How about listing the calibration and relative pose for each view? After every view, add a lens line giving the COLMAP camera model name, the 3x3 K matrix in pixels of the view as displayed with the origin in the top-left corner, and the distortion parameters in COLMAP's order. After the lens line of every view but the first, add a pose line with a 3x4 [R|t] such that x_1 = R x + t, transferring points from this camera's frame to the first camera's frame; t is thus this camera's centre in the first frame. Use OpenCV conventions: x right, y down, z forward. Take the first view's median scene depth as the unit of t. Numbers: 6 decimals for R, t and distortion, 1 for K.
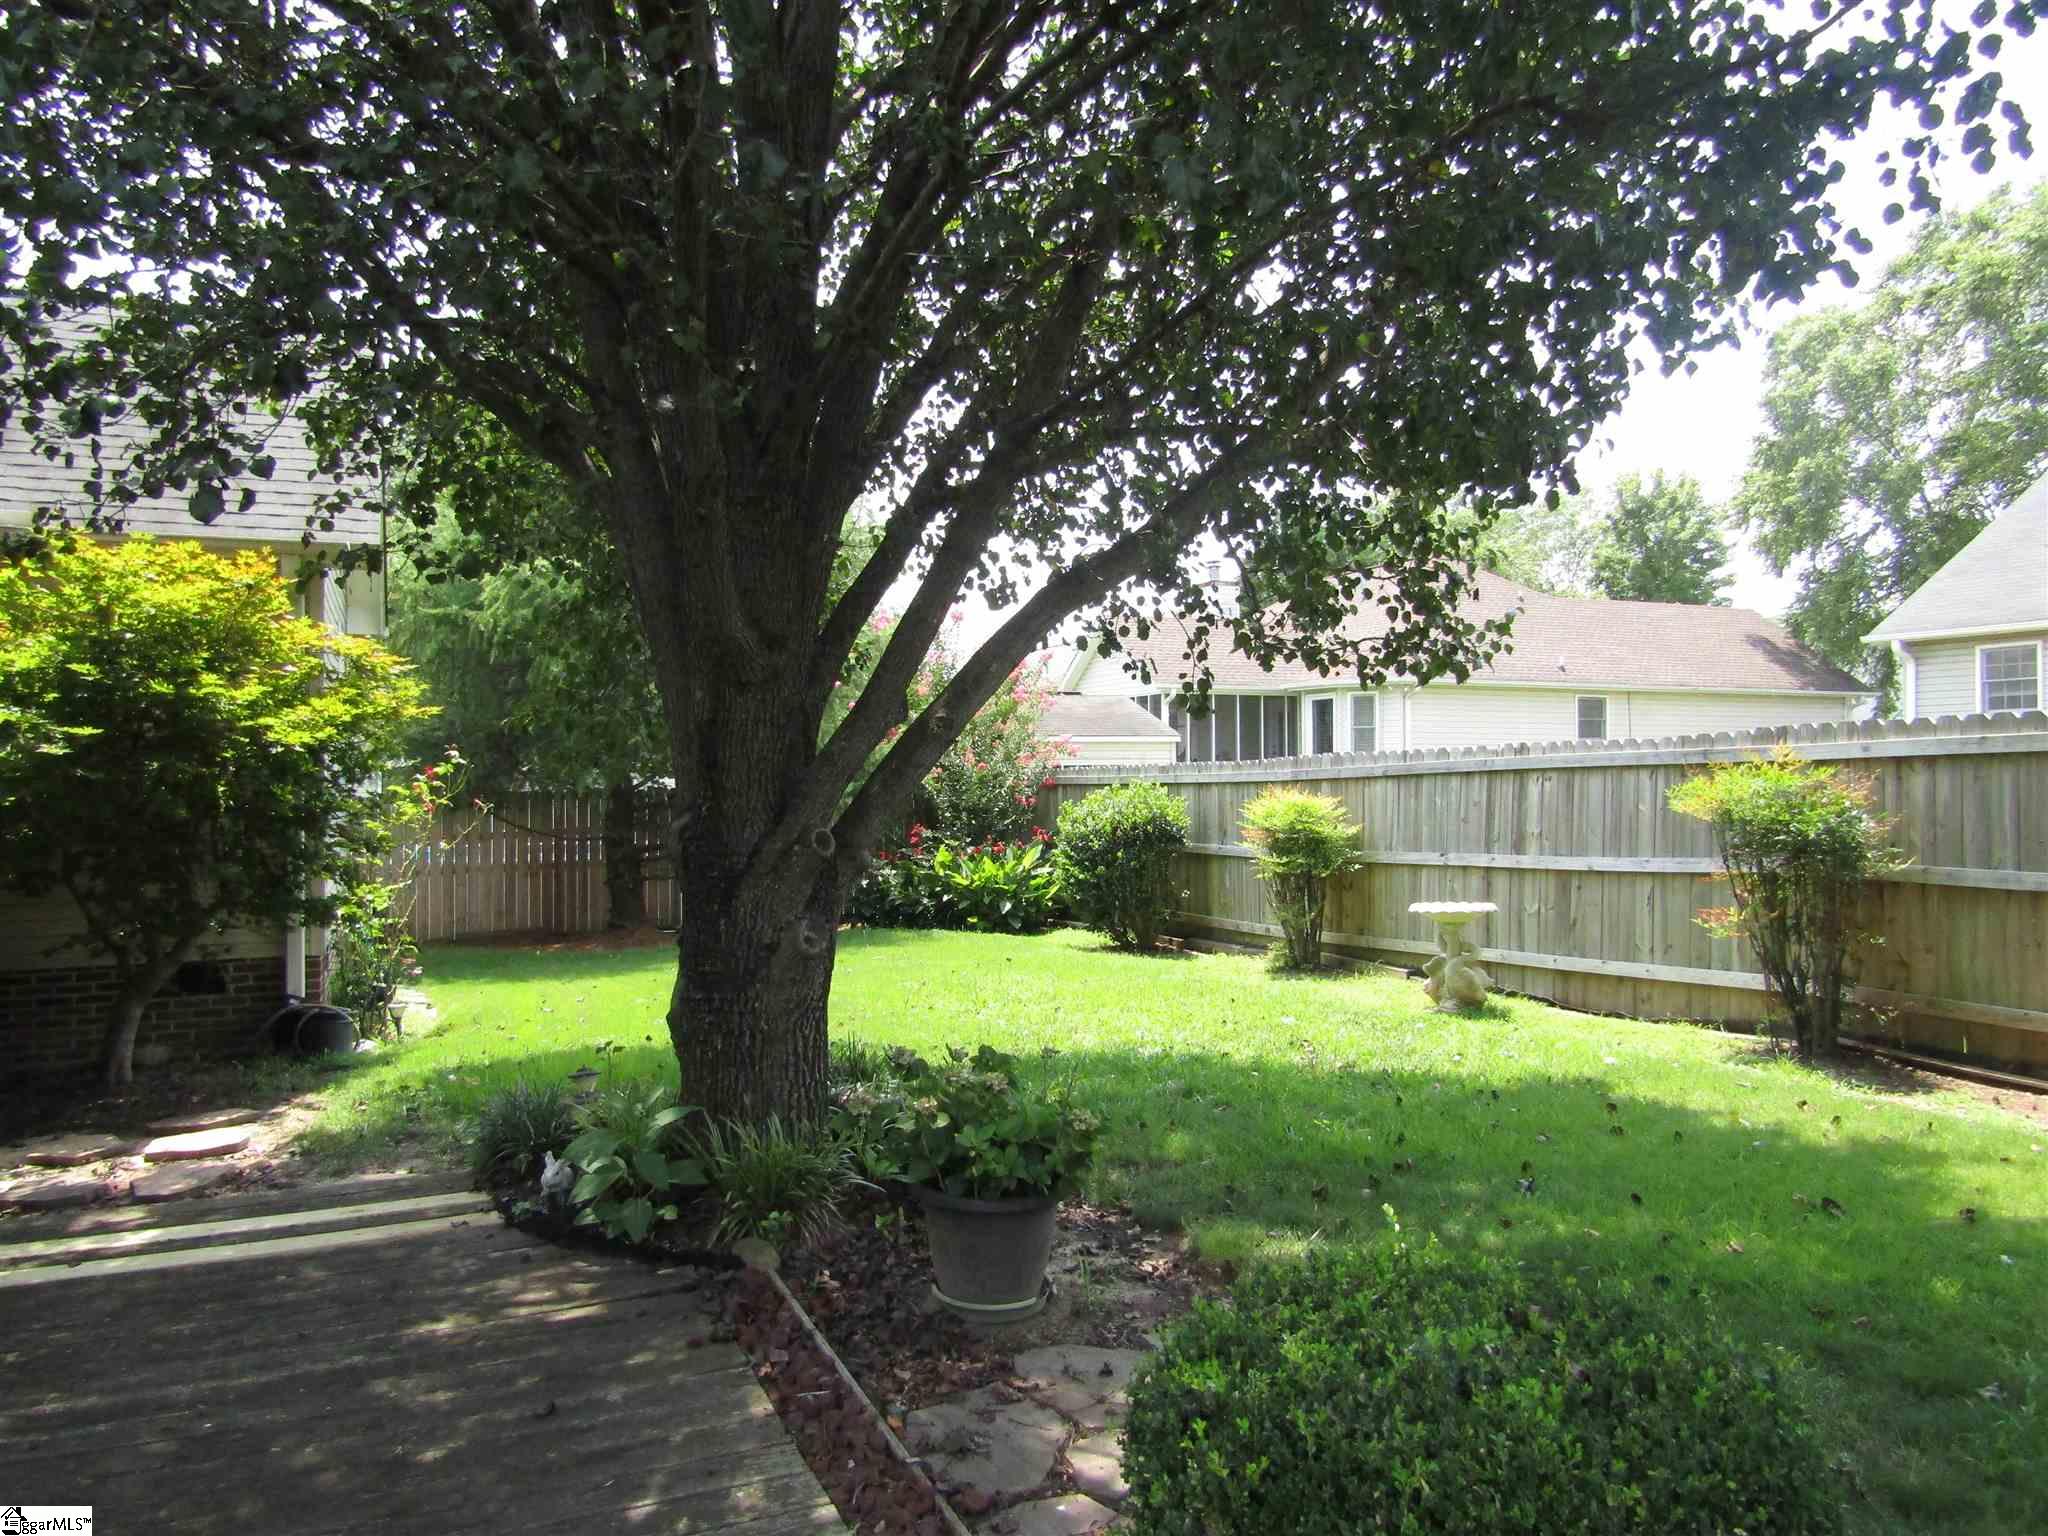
lens RADIAL K [[1455.2, 0, 1018.7], [0, 1455.2, 766.0], [0, 0, 1]] dist [-0.009325, -0.000961]
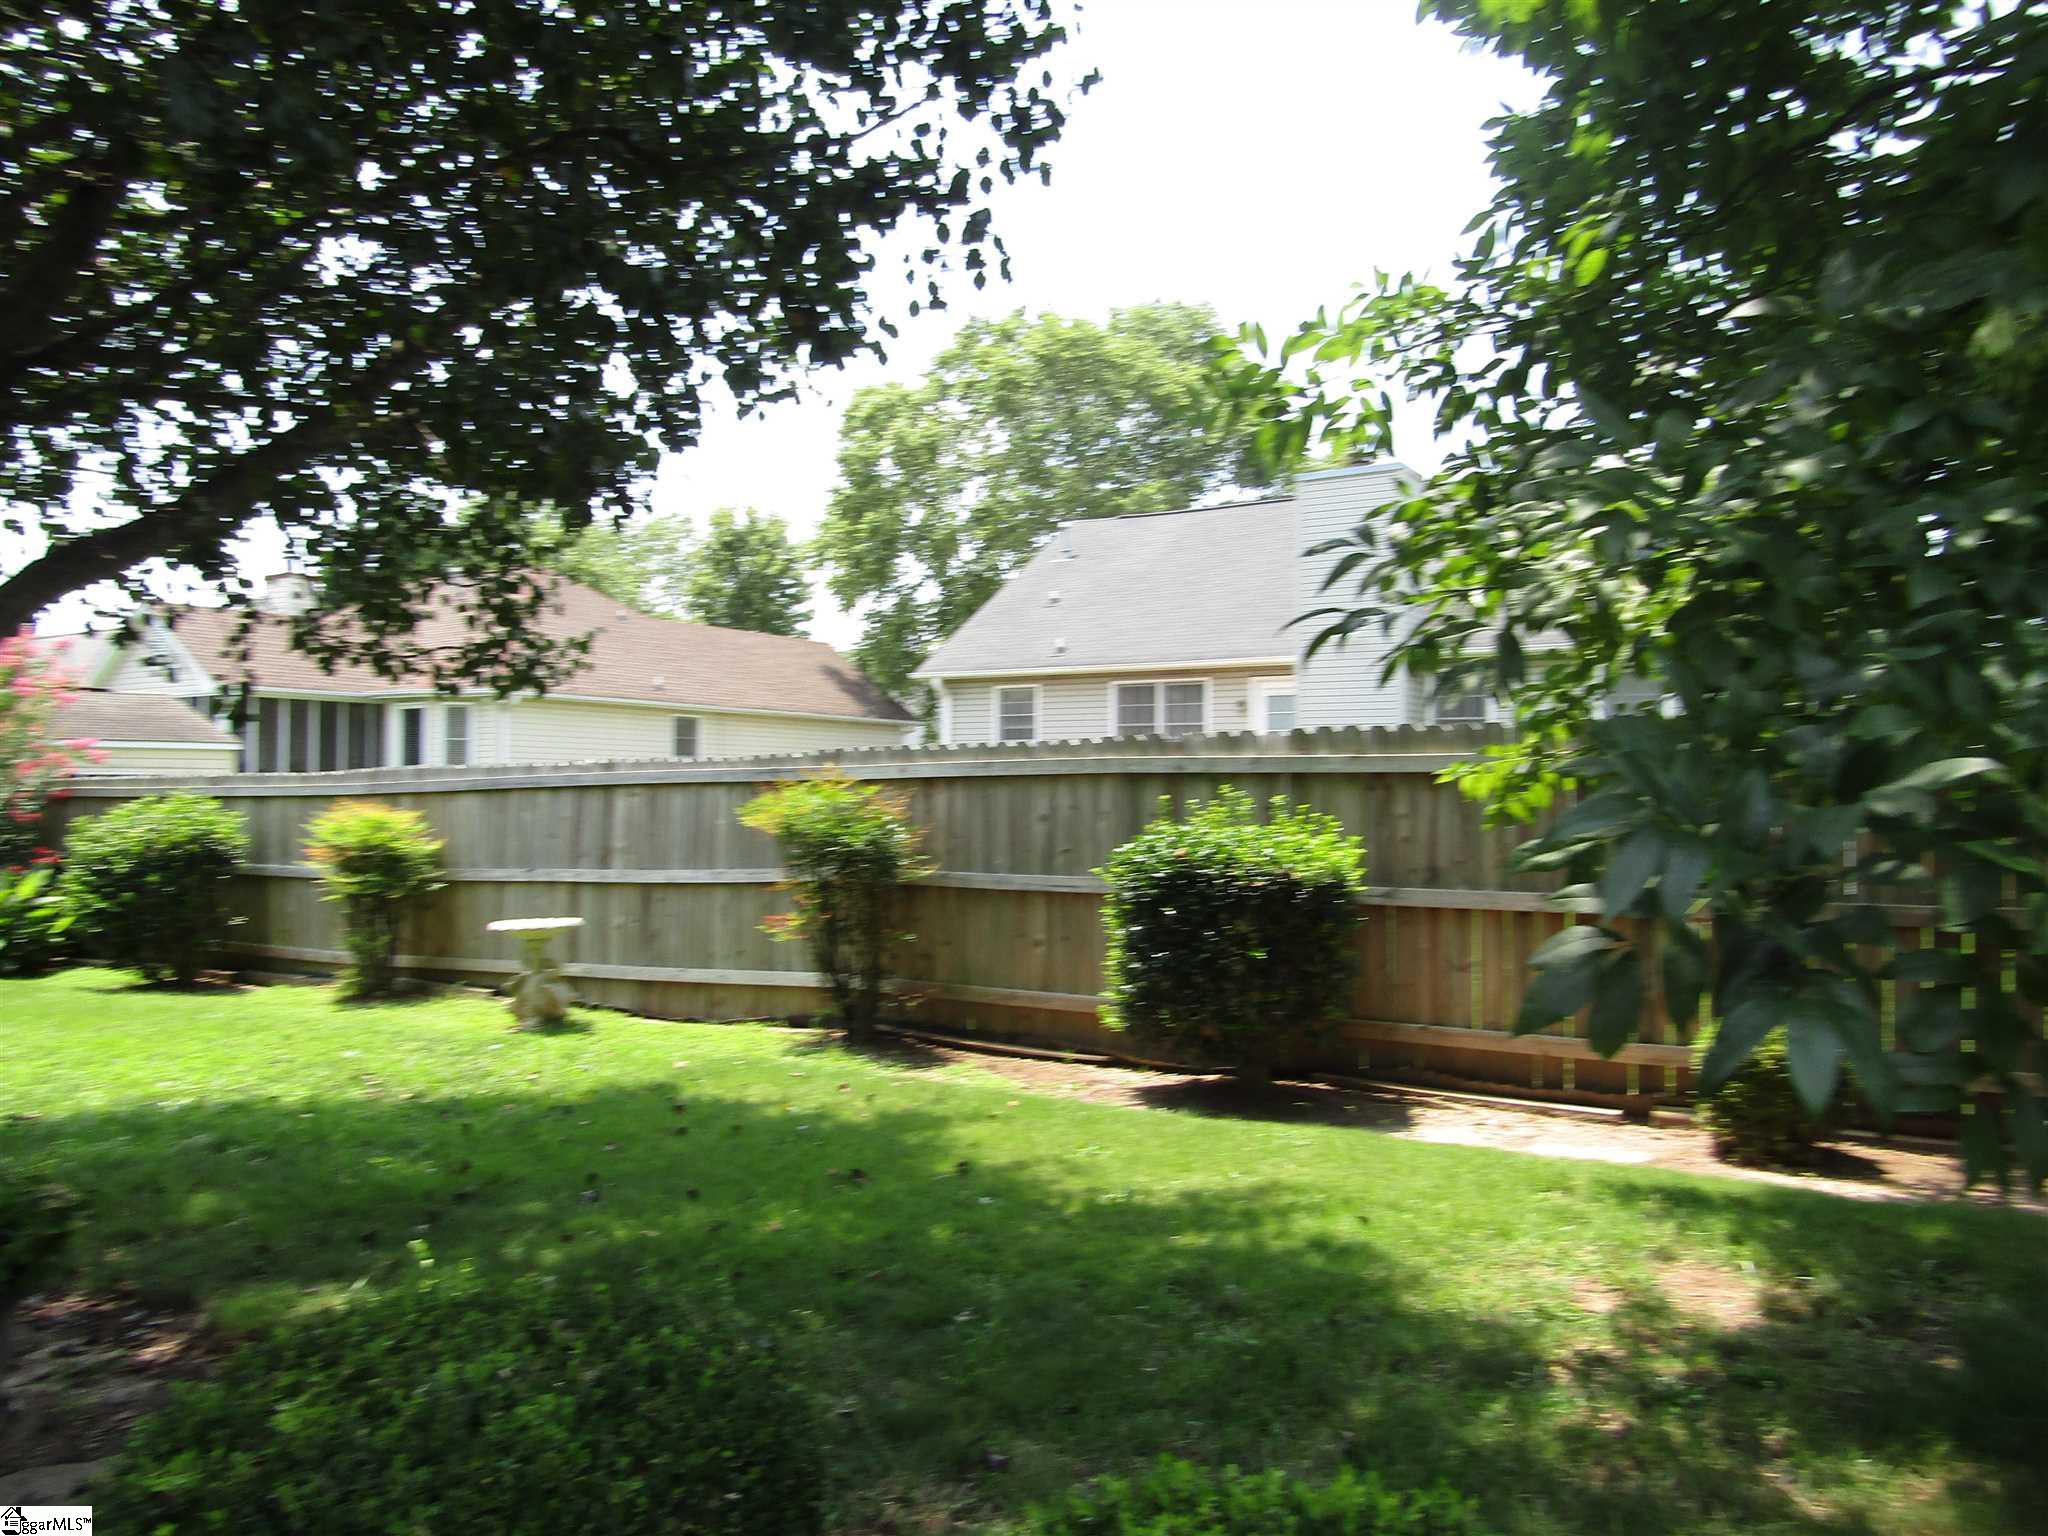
lens RADIAL K [[1455.2, 0, 1018.7], [0, 1455.2, 766.0], [0, 0, 1]] dist [-0.009325, -0.000961]
pose [[0.825354, 0.018334, 0.564318, 0.014359], [-0.012512, 0.999821, -0.014183, -0.000315], [-0.564477, 0.004645, 0.825436, -0.003557]]
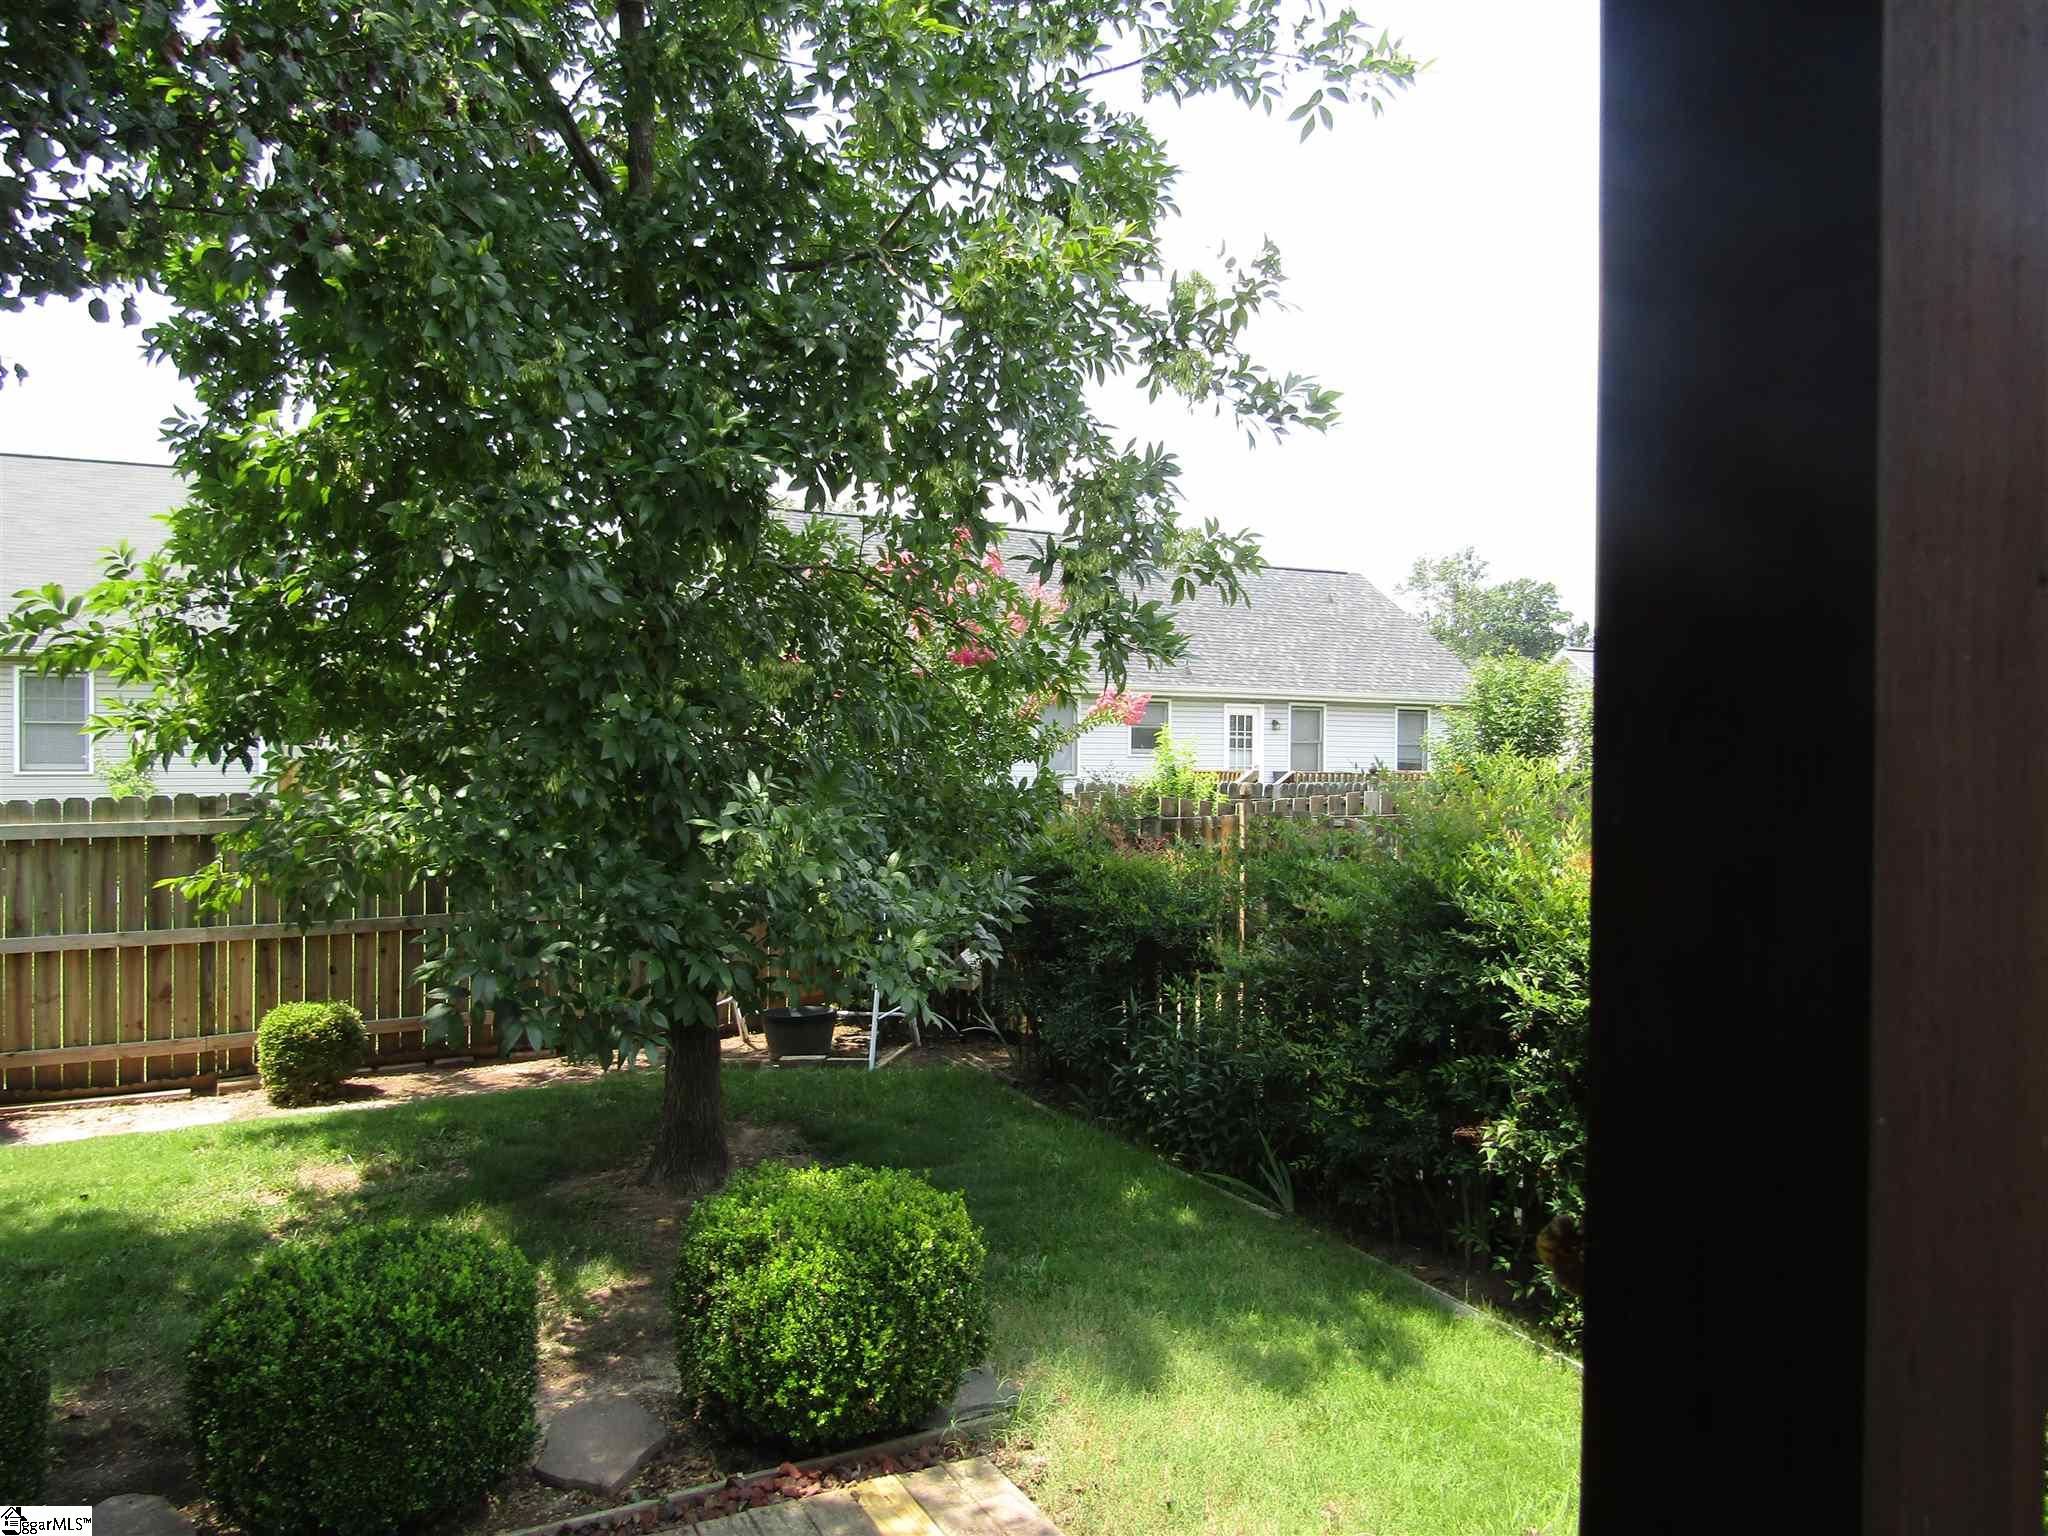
lens RADIAL K [[1455.2, 0, 1018.7], [0, 1455.2, 766.0], [0, 0, 1]] dist [-0.009325, -0.000961]
pose [[-0.074547, -0.007628, 0.997188, -0.419315], [-0.007748, 0.999945, 0.007070, -0.086910], [-0.997187, -0.007199, -0.074602, -0.067019]]
